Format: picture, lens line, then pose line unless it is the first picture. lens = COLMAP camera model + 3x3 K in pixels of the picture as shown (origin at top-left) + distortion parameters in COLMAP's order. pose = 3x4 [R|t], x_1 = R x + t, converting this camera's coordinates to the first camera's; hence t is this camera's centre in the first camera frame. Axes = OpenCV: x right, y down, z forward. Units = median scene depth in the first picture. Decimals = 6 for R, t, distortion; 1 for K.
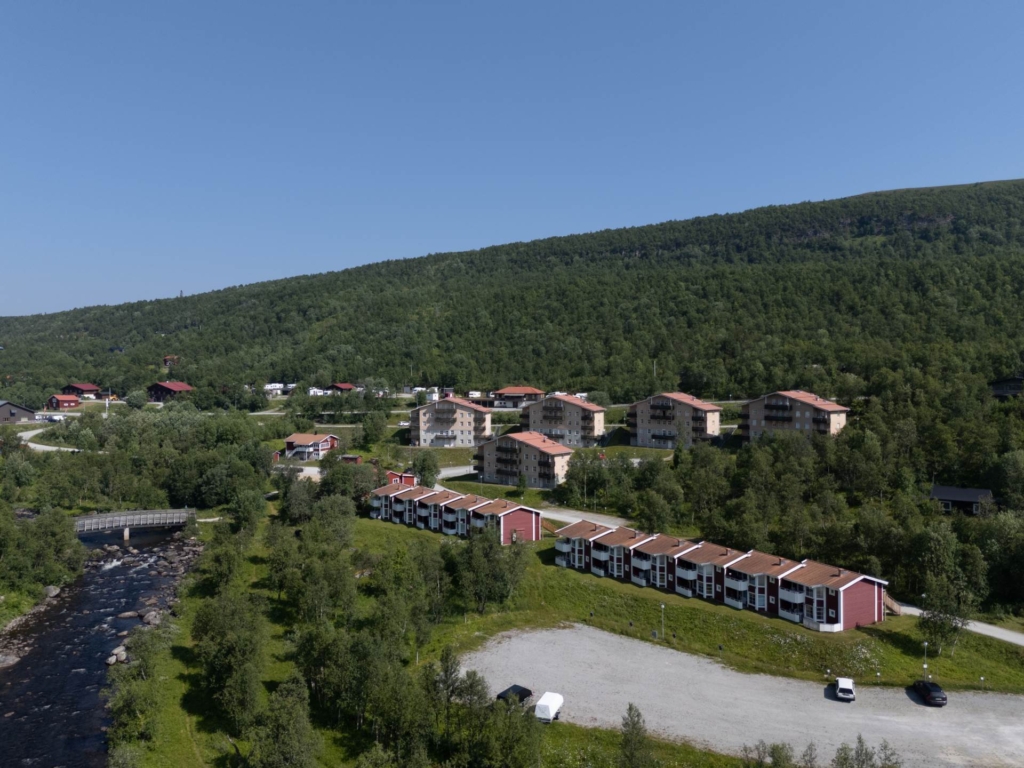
lens RADIAL K [[755.1, 0, 512.0], [0, 755.1, 381.6], [0, 0, 1]] dist [0.065336, -0.058471]
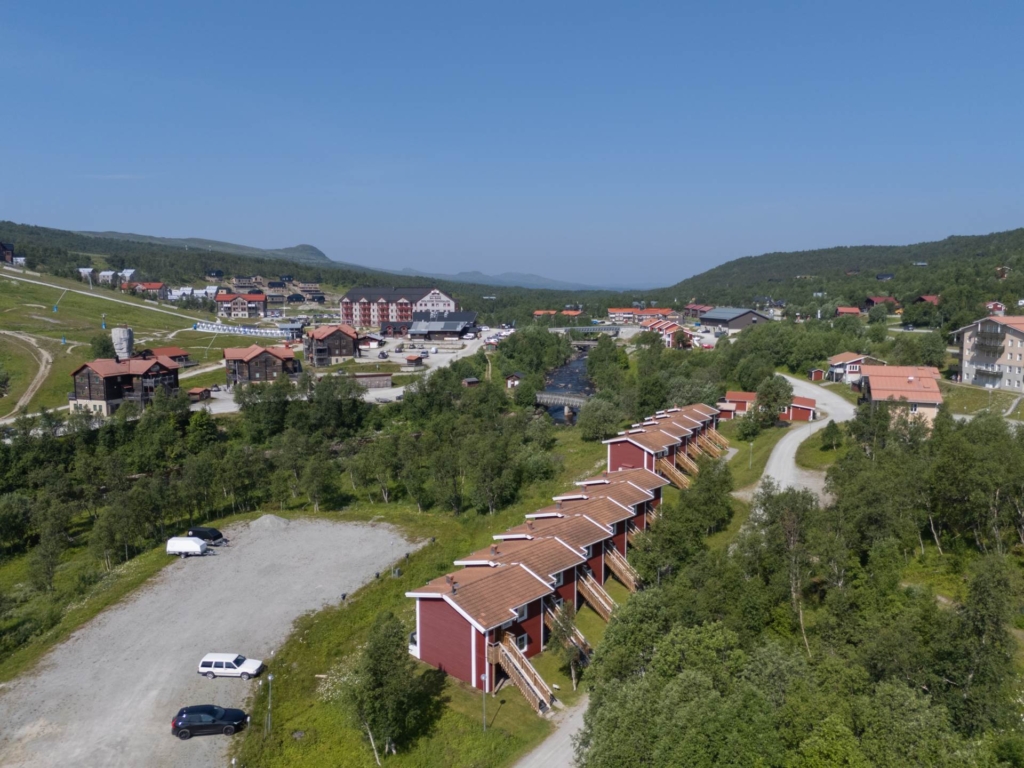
lens RADIAL K [[755.1, 0, 513.8], [0, 755.1, 385.9], [0, 0, 1]] dist [0.065336, -0.058471]
pose [[0.302249, 0.121958, -0.945395, 0.448184], [-0.011515, 0.992176, 0.124311, 0.002616], [0.953160, -0.026687, 0.301288, 0.375839]]
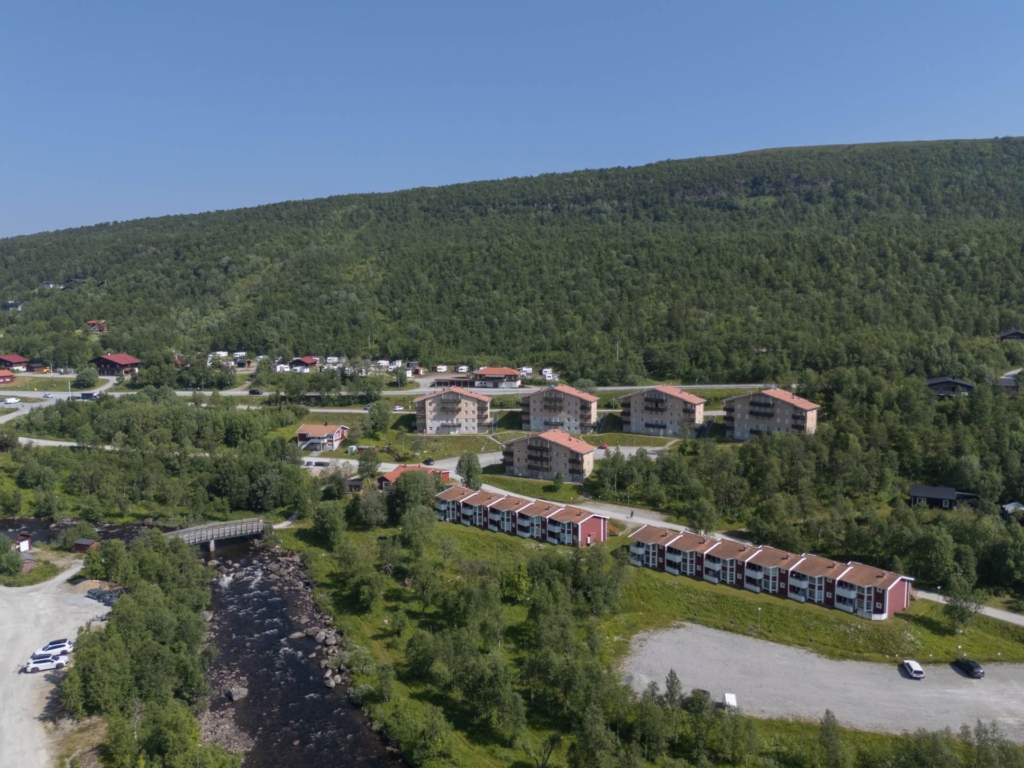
lens RADIAL K [[755.1, 0, 512.0], [0, 755.1, 386.9], [0, 0, 1]] dist [0.065336, -0.058471]
pose [[0.985684, -0.019809, 0.167435, -0.182879], [0.002672, 0.994785, 0.101962, -0.091578], [-0.168582, -0.100055, 0.980596, -0.070308]]
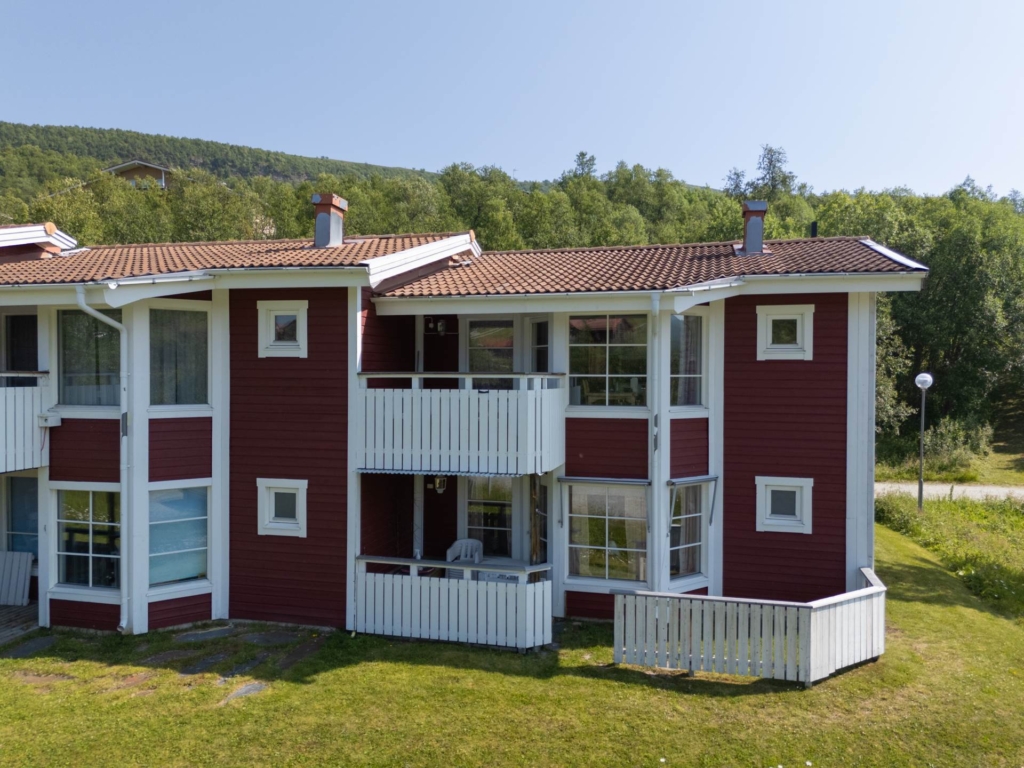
lens RADIAL K [[755.1, 0, 513.6], [0, 755.1, 387.6], [0, 0, 1]] dist [0.065336, -0.058471]
pose [[0.682818, -0.009131, 0.730531, 0.126869], [0.004320, 0.999955, 0.008460, 0.120421], [-0.730576, -0.002621, 0.682827, 0.404094]]
